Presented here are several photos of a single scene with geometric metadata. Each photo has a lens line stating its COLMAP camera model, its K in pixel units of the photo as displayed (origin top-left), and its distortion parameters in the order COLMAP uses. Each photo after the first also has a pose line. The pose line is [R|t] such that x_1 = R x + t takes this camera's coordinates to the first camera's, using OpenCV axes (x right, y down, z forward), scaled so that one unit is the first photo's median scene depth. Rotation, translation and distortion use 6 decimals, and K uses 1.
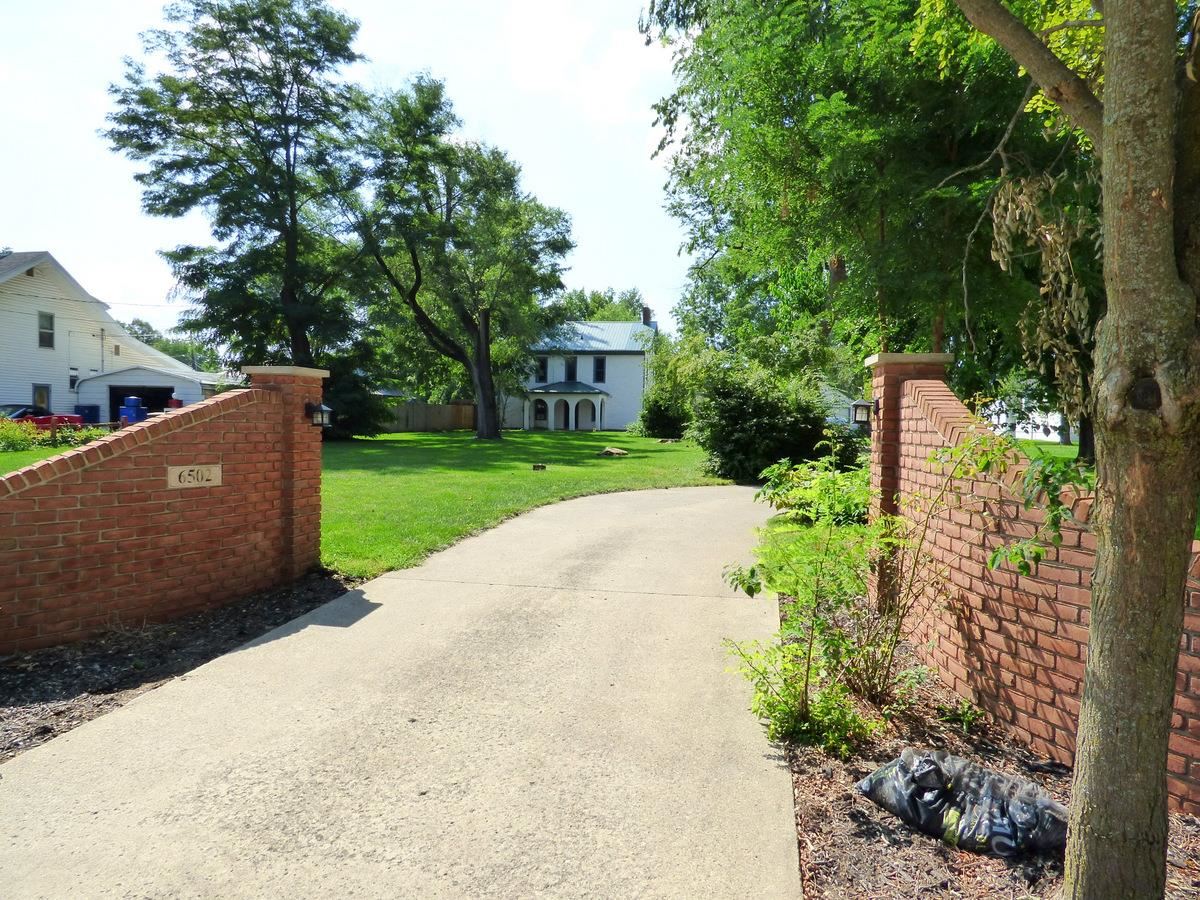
lens RADIAL K [[732.8, 0, 602.4], [0, 732.8, 446.9], [0, 0, 1]] dist [-0.019010, 0.000182]
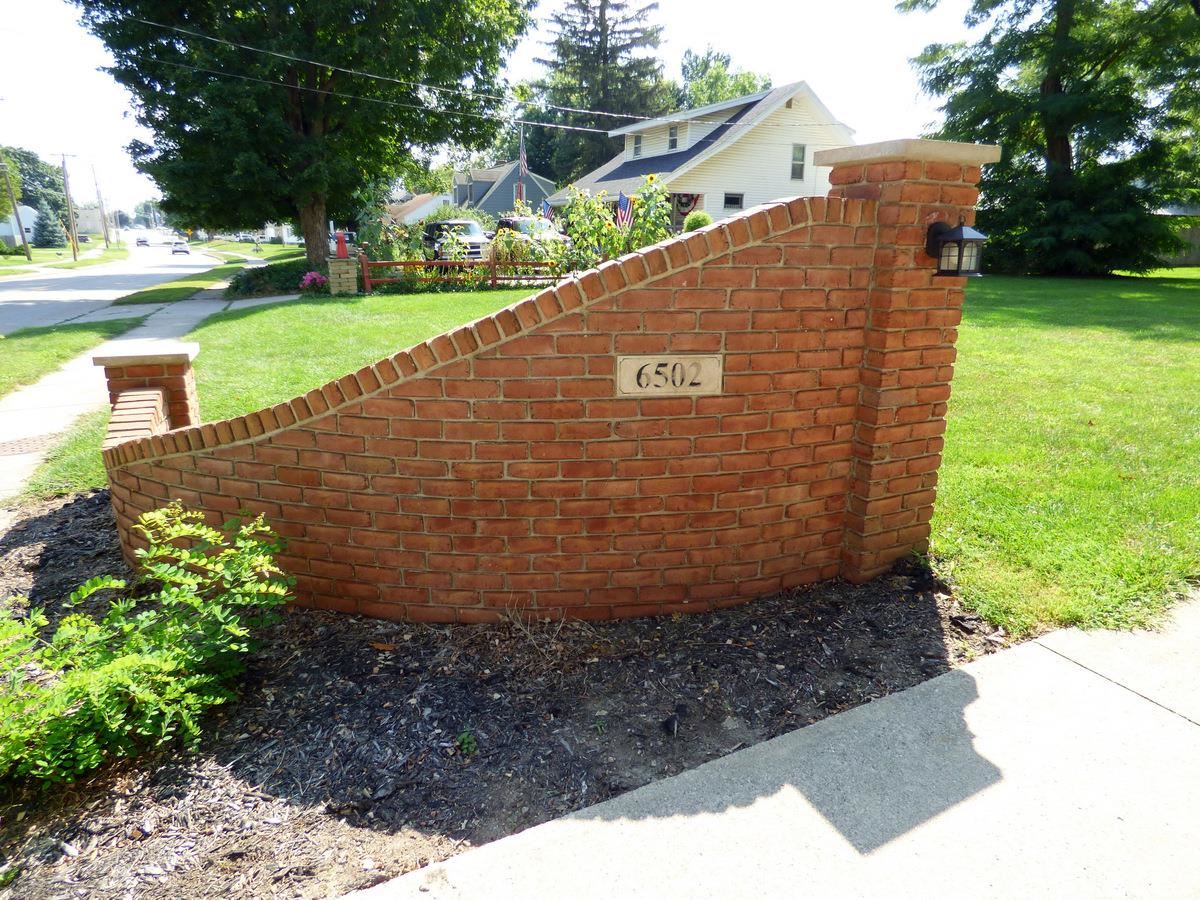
lens RADIAL K [[732.8, 0, 602.4], [0, 732.8, 446.9], [0, 0, 1]] dist [-0.019010, 0.000182]
pose [[0.591162, 0.202334, -0.780761, -0.147387], [-0.019351, 0.971302, 0.237061, -0.029347], [0.806320, -0.125033, 0.578112, 0.572152]]
